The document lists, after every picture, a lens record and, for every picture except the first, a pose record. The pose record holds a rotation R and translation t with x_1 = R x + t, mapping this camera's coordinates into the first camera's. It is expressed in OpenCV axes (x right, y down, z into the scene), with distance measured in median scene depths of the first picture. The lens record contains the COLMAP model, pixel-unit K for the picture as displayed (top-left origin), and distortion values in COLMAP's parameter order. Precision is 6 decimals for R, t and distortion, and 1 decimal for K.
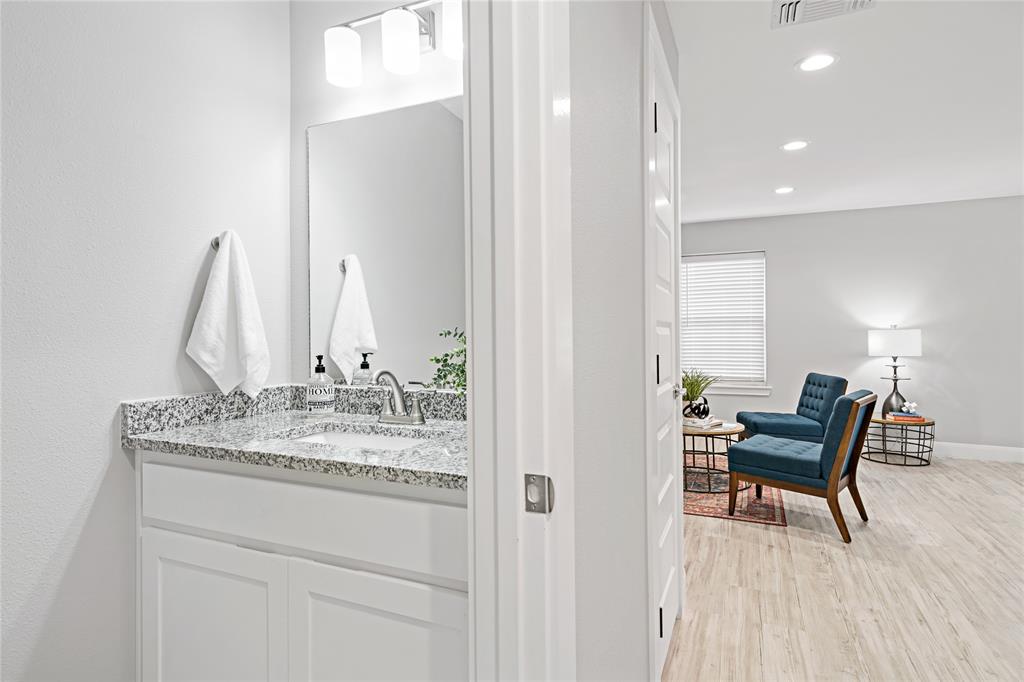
lens RADIAL K [[522.7, 0, 512.0], [0, 522.7, 341.0], [0, 0, 1]] dist [0.009258, 0.000334]
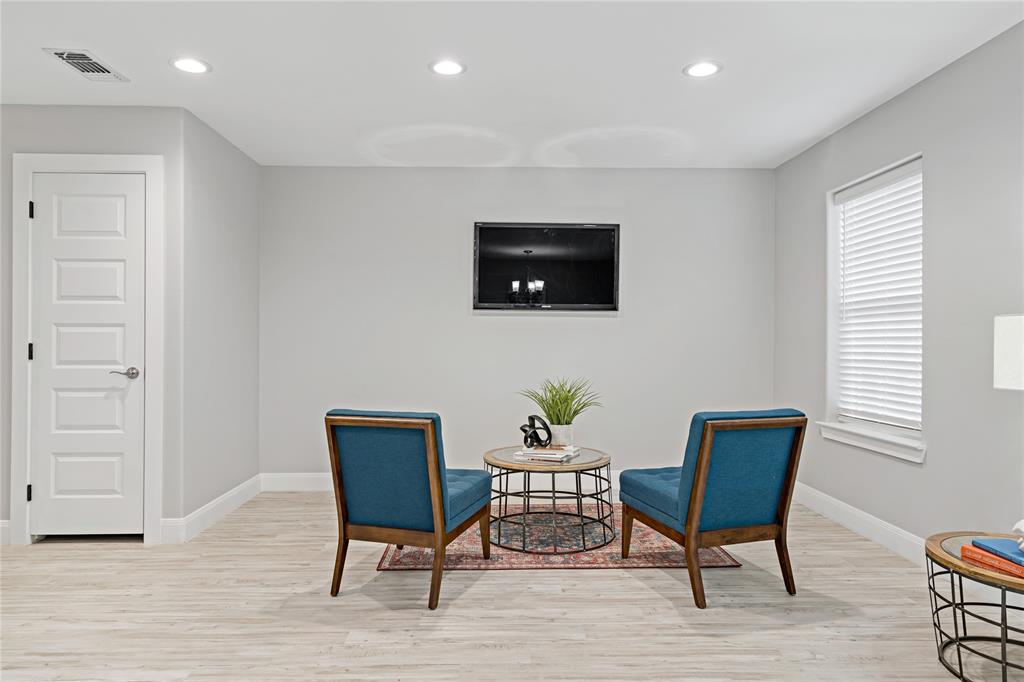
lens RADIAL K [[639.6, 0, 512.0], [0, 639.6, 341.0], [0, 0, 1]] dist [0.008029, 0.002733]
pose [[0.444763, 0.006088, -0.895628, 1.665605], [-0.013893, 0.999903, -0.000102, 0.003854], [0.895541, 0.012488, 0.444804, 0.841039]]
